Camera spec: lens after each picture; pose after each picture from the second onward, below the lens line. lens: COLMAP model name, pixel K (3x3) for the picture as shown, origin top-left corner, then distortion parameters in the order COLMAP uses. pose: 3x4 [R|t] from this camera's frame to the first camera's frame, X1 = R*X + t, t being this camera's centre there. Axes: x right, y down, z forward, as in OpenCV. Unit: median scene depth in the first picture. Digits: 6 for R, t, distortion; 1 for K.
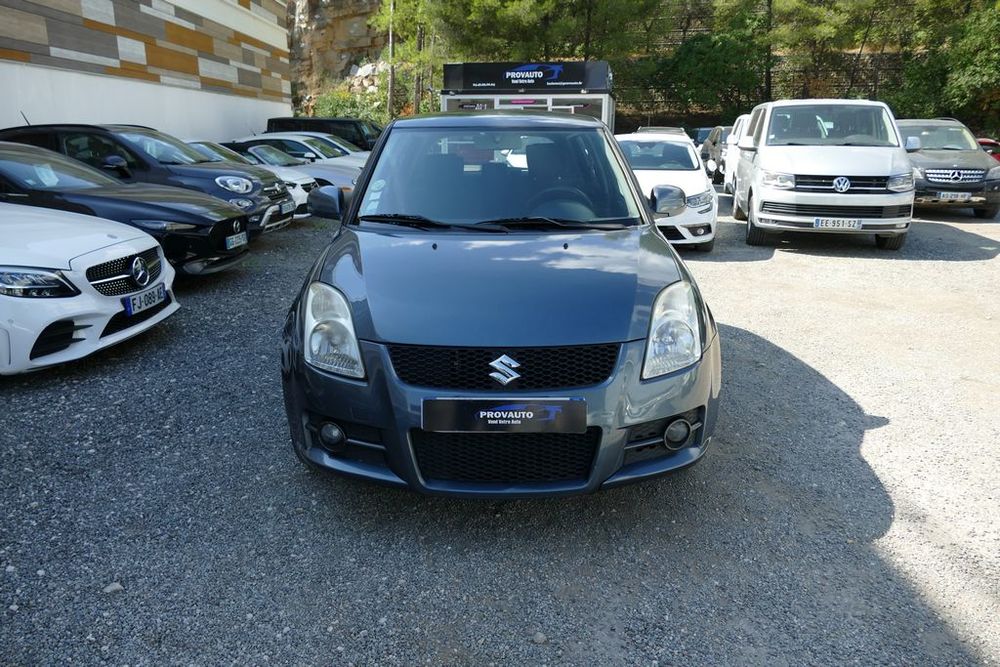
lens RADIAL K [[732.0, 0, 499.7], [0, 732.0, 329.8], [0, 0, 1]] dist [-0.010161, -0.000174]
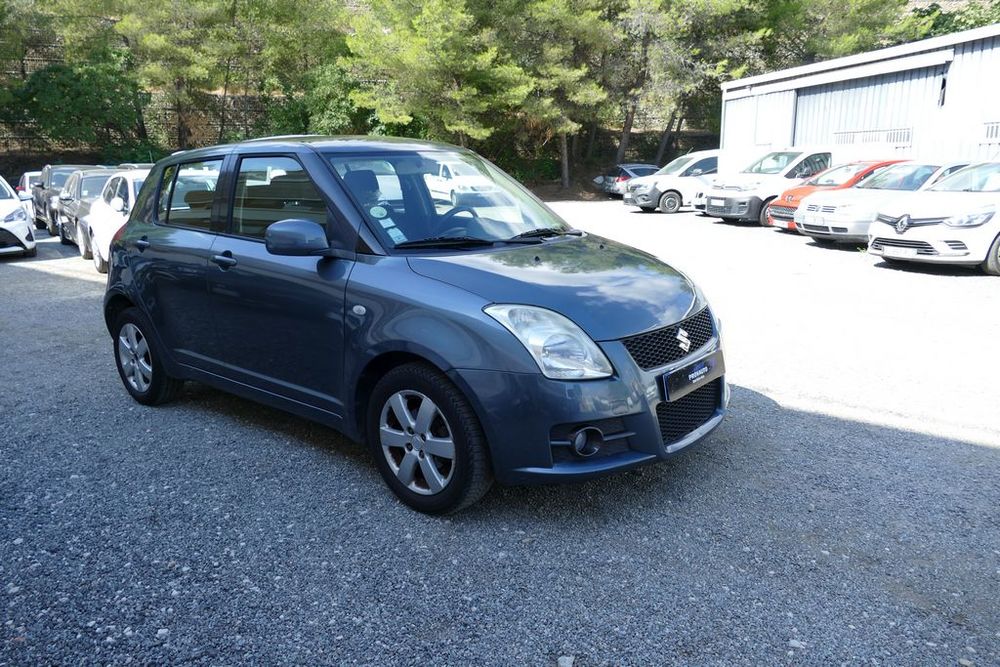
lens RADIAL K [[732.0, 0, 492.6], [0, 732.0, 334.5], [0, 0, 1]] dist [-0.010161, -0.000174]
pose [[0.634284, -0.185560, 0.750501, -0.142277], [0.218740, 0.974175, 0.055995, -0.011952], [-0.741510, 0.128648, 0.658493, 0.053421]]
